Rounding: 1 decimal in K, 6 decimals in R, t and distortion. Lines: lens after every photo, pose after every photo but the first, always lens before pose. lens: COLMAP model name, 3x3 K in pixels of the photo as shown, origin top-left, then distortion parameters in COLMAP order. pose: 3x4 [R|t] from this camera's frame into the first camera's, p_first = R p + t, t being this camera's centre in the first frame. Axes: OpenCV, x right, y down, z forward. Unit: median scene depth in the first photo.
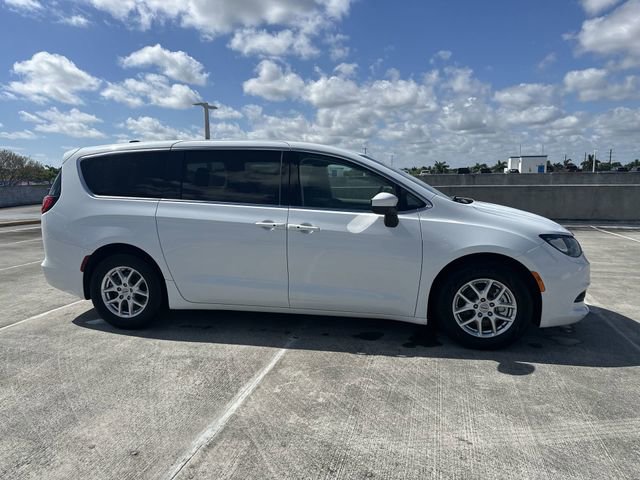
lens RADIAL K [[448.3, 0, 319.9], [0, 448.3, 237.5], [0, 0, 1]] dist [0.036941, -0.050146]
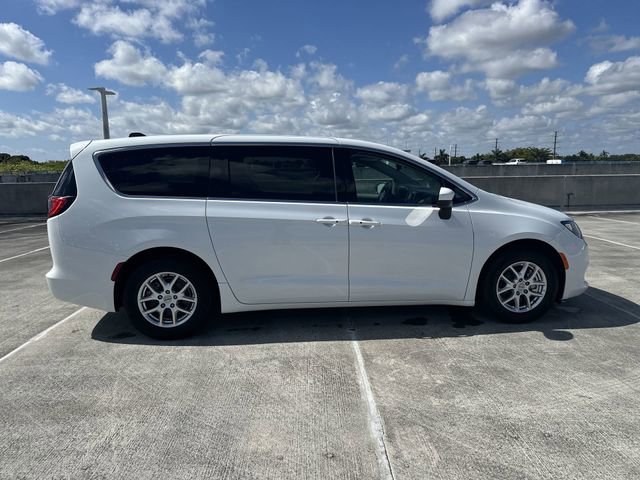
lens RADIAL K [[448.3, 0, 323.7], [0, 448.3, 242.2], [0, 0, 1]] dist [0.036941, -0.050146]
pose [[0.959195, -0.047267, 0.278767, -0.426684], [0.039666, 0.998673, 0.032848, -0.015270], [-0.279949, -0.020450, 0.959797, 0.037358]]
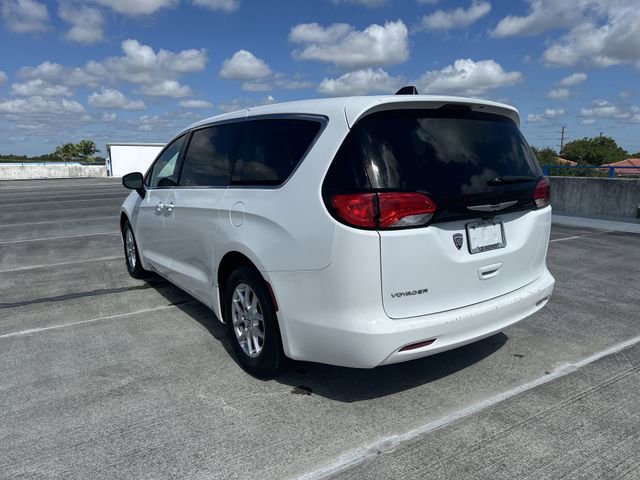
lens RADIAL K [[450.2, 0, 322.4], [0, 450.2, 243.7], [0, 0, 1]] dist [0.036540, -0.048370]
pose [[-0.710351, -0.111618, 0.694941, -1.023171], [0.112540, 0.956631, 0.268686, -0.256220], [-0.694792, 0.269070, -0.666982, 2.050046]]
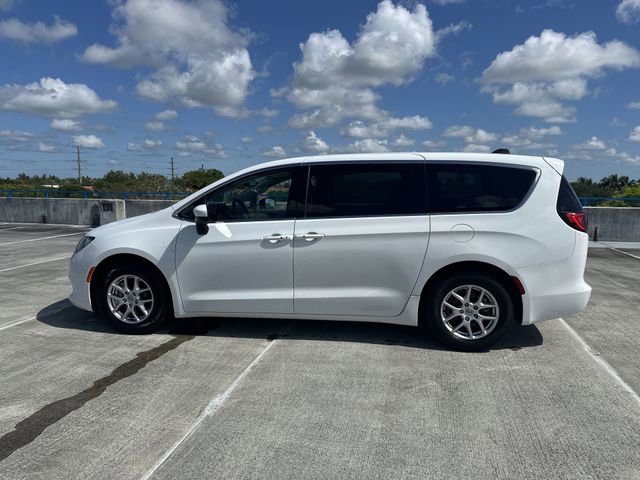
lens RADIAL K [[450.2, 0, 323.8], [0, 450.2, 235.9], [0, 0, 1]] dist [0.036540, -0.048370]
pose [[-0.999533, 0.007997, -0.029488, -0.024097], [0.000547, 0.969669, 0.244422, -0.363638], [0.030549, 0.244292, -0.969220, 2.626120]]
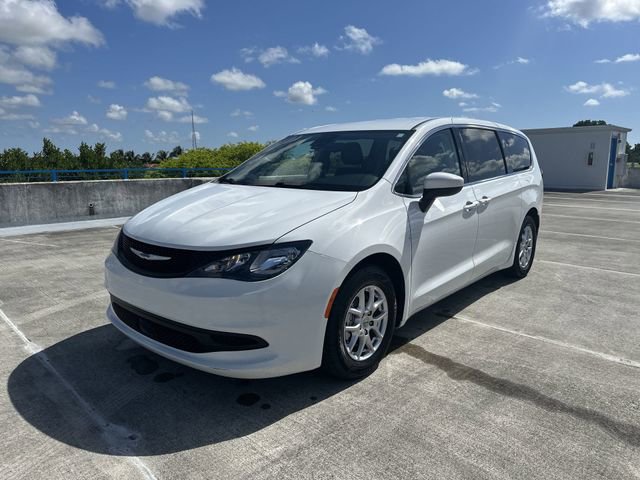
lens RADIAL K [[450.2, 0, 325.4], [0, 450.2, 239.5], [0, 0, 1]] dist [0.036540, -0.048370]
pose [[-0.503390, 0.161393, -0.848853, 1.118310], [-0.106563, 0.963305, 0.246348, -0.234976], [0.857463, 0.214465, -0.467719, 1.770831]]
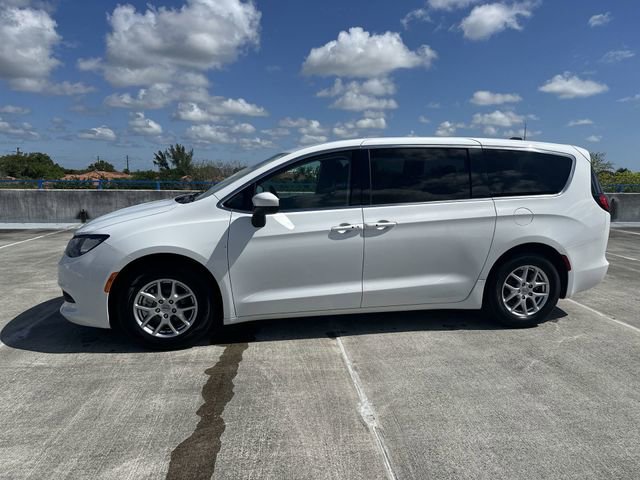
lens RADIAL K [[450.2, 0, 323.8], [0, 450.2, 242.8], [0, 0, 1]] dist [0.036540, -0.048370]
pose [[-0.935952, 0.054455, -0.347891, 0.461244], [-0.046820, 0.959952, 0.276223, -0.334353], [0.349000, 0.274820, -0.895920, 2.454483]]
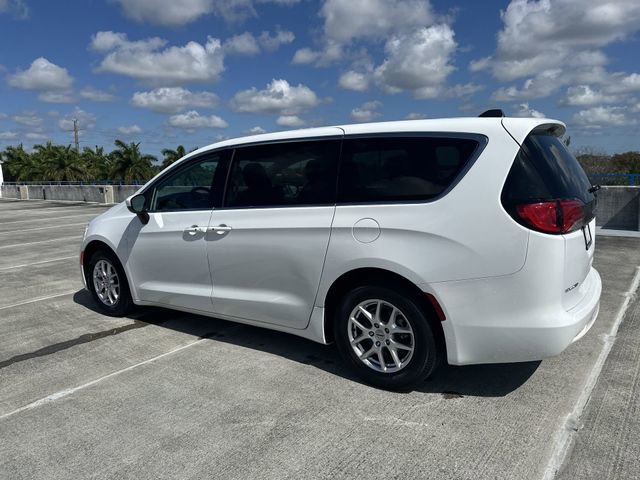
lens RADIAL K [[450.2, 0, 323.3], [0, 450.2, 238.5], [0, 0, 1]] dist [0.036540, -0.048370]
pose [[-0.911944, -0.024588, 0.409577, -0.625063], [0.092582, 0.960130, 0.263779, -0.312182], [-0.399733, 0.278471, -0.873308, 2.333561]]
